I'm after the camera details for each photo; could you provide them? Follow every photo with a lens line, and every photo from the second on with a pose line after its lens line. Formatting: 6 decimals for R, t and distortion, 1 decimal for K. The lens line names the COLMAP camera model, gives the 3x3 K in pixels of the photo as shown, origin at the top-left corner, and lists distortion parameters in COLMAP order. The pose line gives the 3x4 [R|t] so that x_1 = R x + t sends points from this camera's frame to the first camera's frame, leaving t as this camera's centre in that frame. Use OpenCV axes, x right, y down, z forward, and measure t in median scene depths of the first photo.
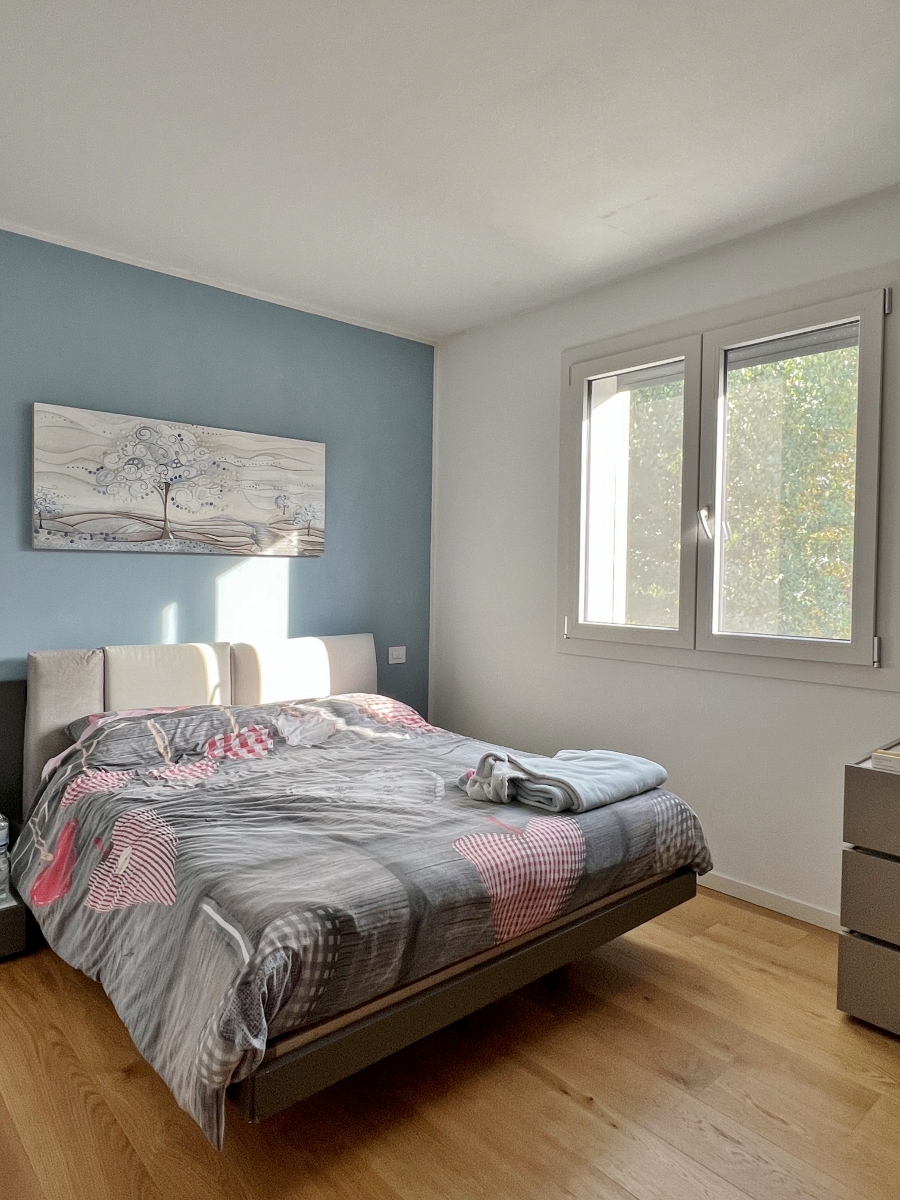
lens RADIAL K [[763.9, 0, 448.1], [0, 763.9, 600.1], [0, 0, 1]] dist [-0.002492, -0.001173]
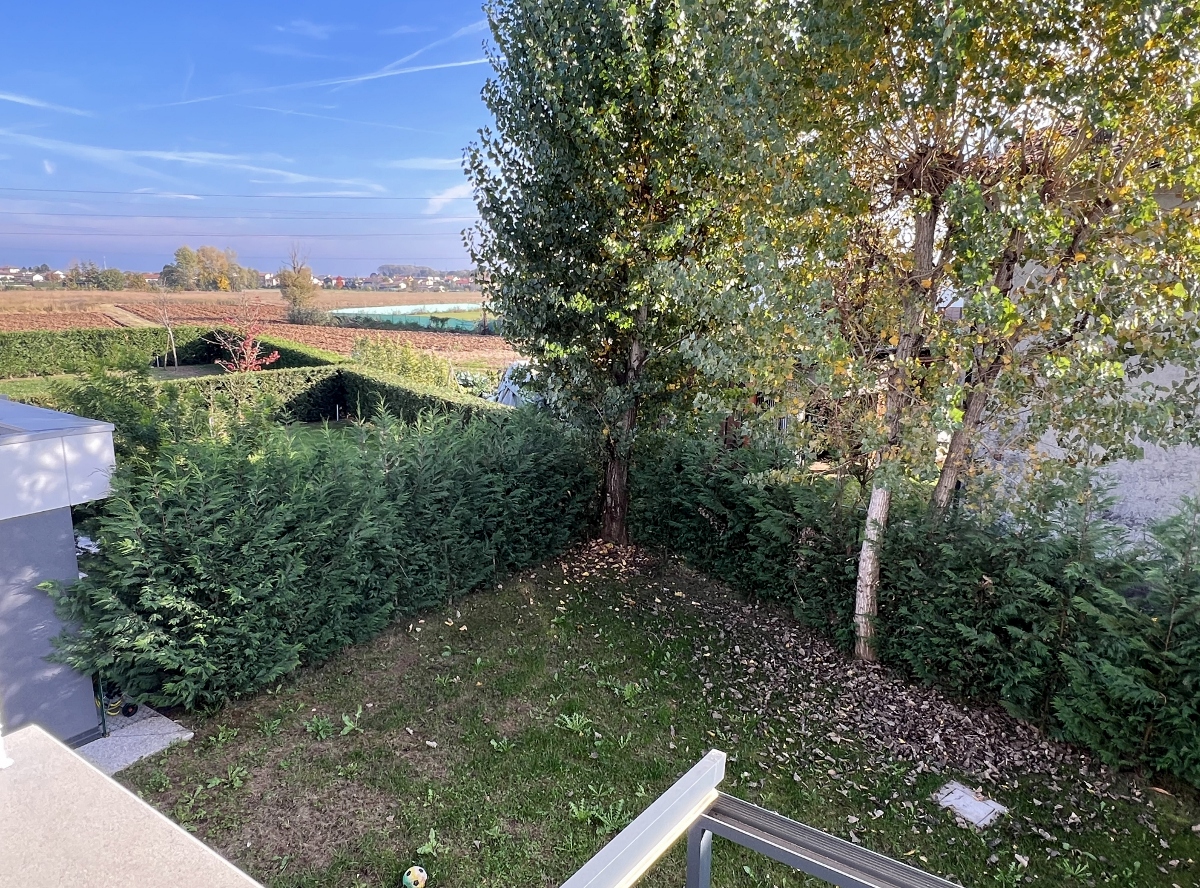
lens RADIAL K [[763.9, 0, 597.1], [0, 763.9, 436.8], [0, 0, 1]] dist [-0.002492, -0.001173]
pose [[0.964011, -0.052066, 0.260714, 0.085971], [0.007620, 0.985644, 0.168665, -0.008704], [-0.265753, -0.160608, 0.950569, 0.261952]]
